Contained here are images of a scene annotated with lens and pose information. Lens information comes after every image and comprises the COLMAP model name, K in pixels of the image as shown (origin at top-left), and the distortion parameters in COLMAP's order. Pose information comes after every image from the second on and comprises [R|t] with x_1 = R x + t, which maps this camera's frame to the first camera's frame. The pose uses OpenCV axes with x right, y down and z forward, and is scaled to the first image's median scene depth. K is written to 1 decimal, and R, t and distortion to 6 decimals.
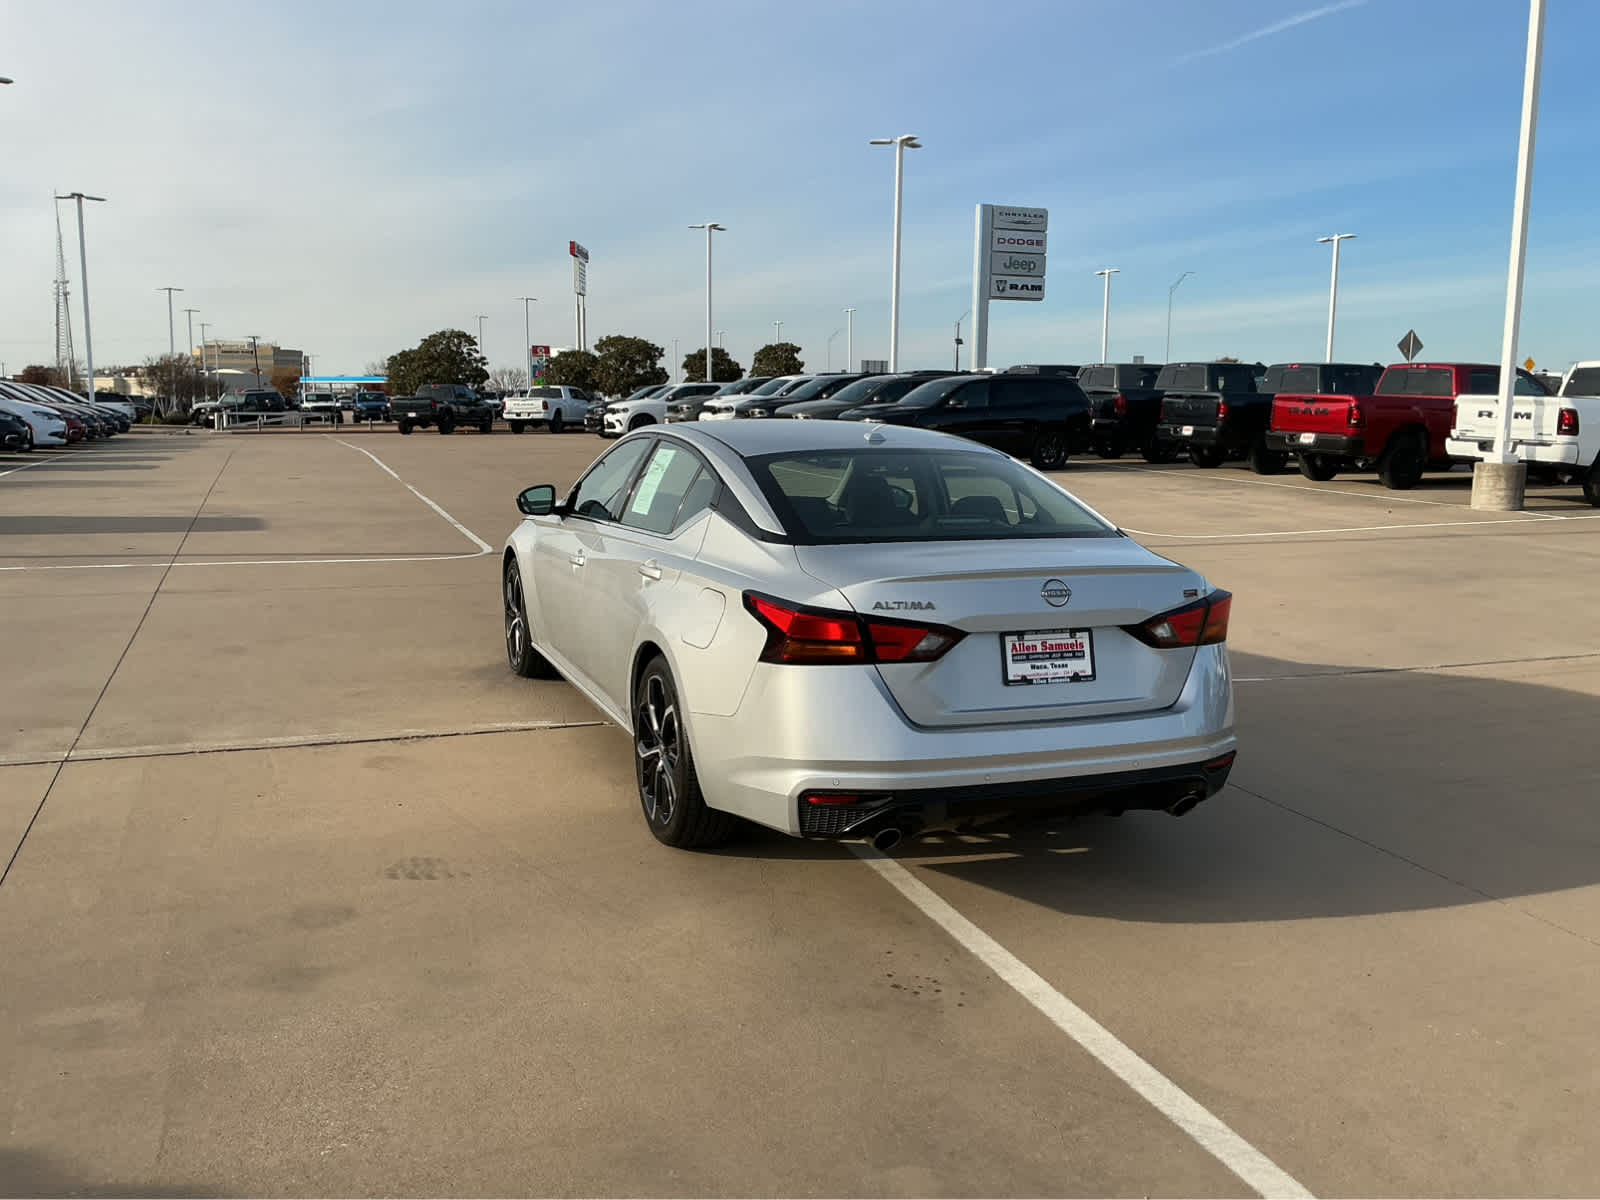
lens RADIAL K [[1317.7, 0, 805.5], [0, 1317.7, 591.4], [0, 0, 1]] dist [0.104870, -0.200858]
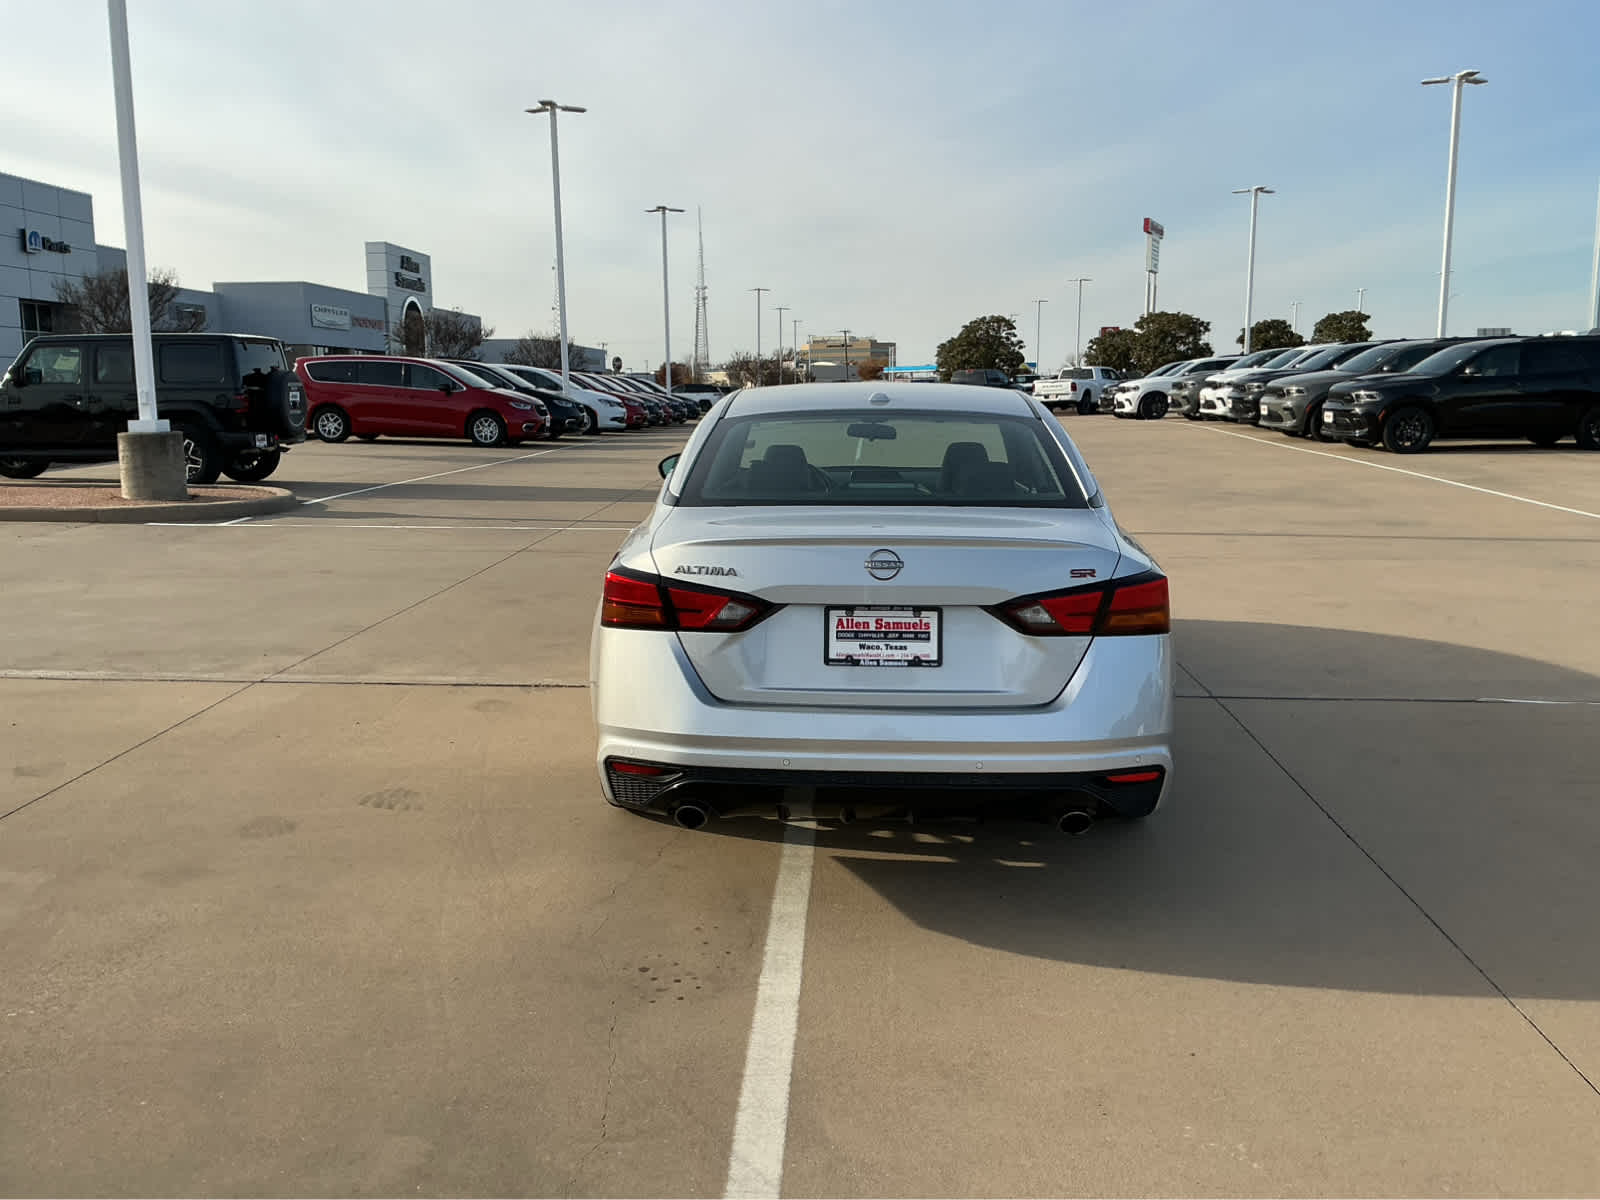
lens RADIAL K [[1317.7, 0, 805.5], [0, 1317.7, 591.4], [0, 0, 1]] dist [0.104870, -0.200858]
pose [[0.909682, 0.046737, -0.412668, 0.454696], [-0.041650, 0.998905, 0.021318, 0.002120], [0.413212, -0.002205, 0.910632, 0.150923]]
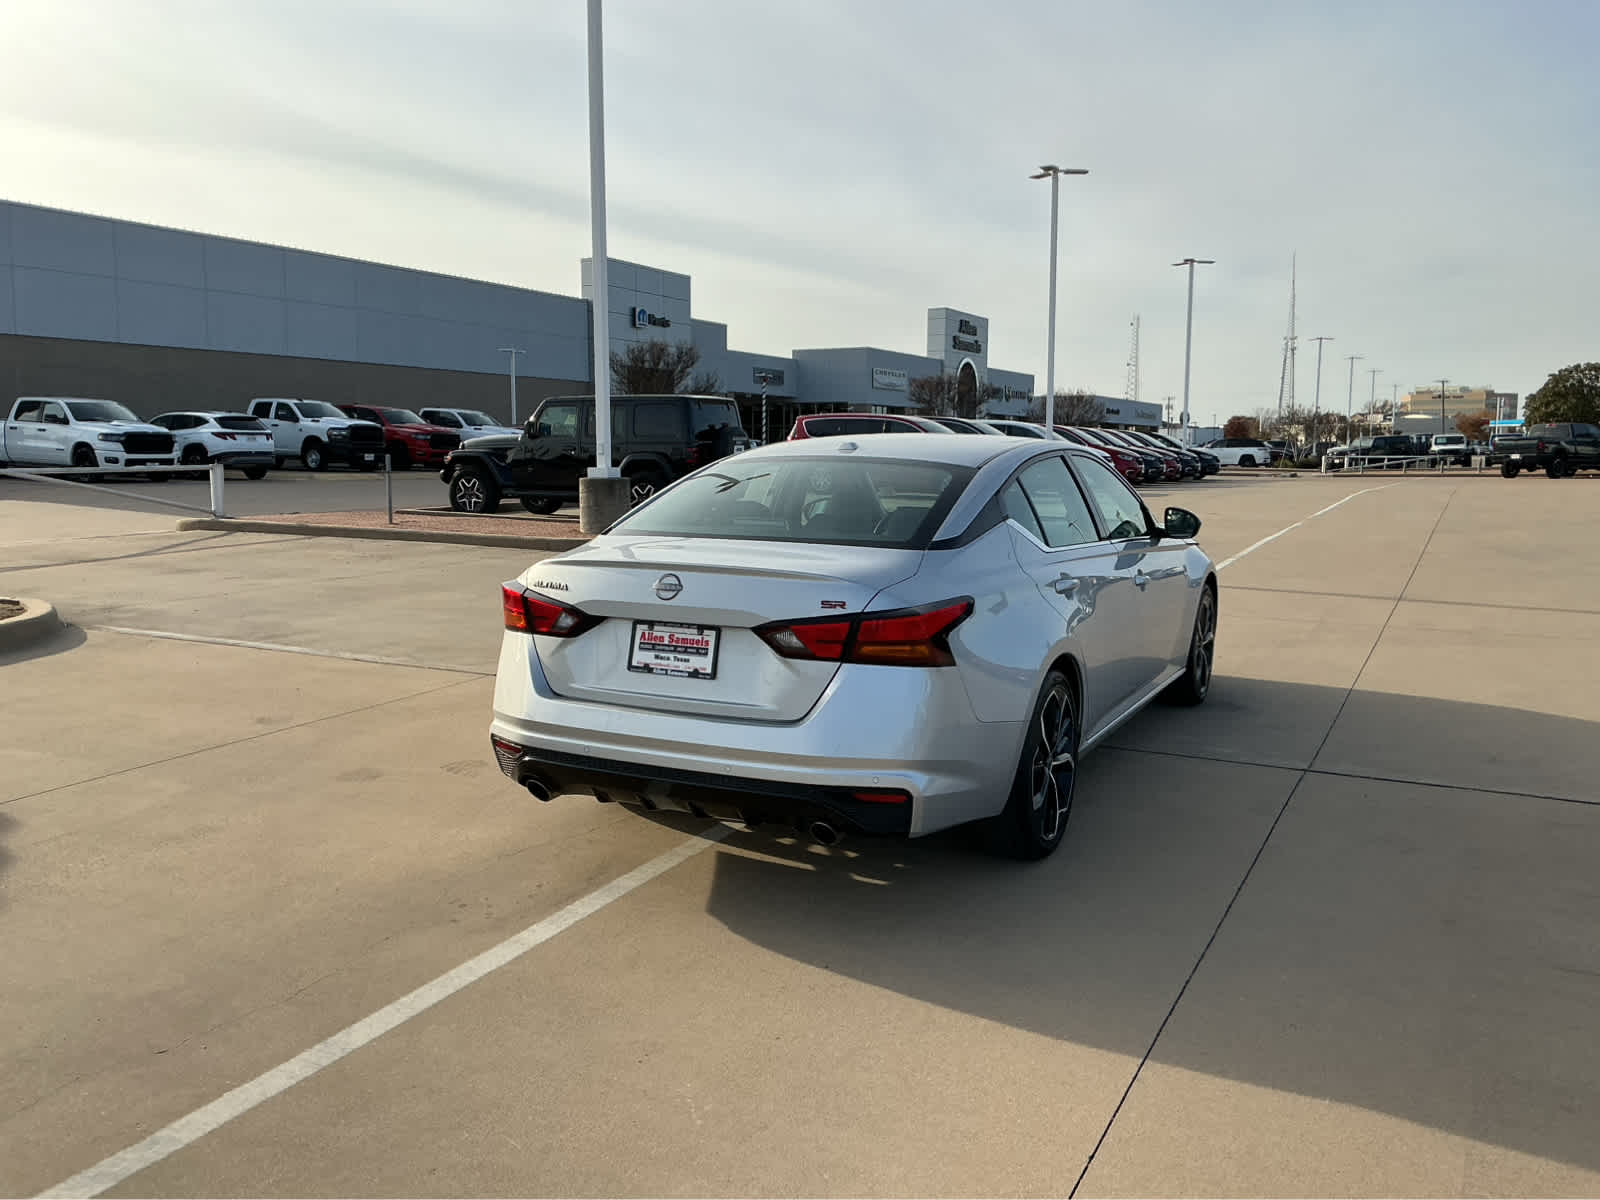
lens RADIAL K [[1317.7, 0, 805.5], [0, 1317.7, 591.4], [0, 0, 1]] dist [0.104870, -0.200858]
pose [[0.657916, 0.072324, -0.749611, 0.921992], [-0.098265, 0.995112, 0.009766, -0.014198], [0.746653, 0.067235, 0.661807, 0.356315]]
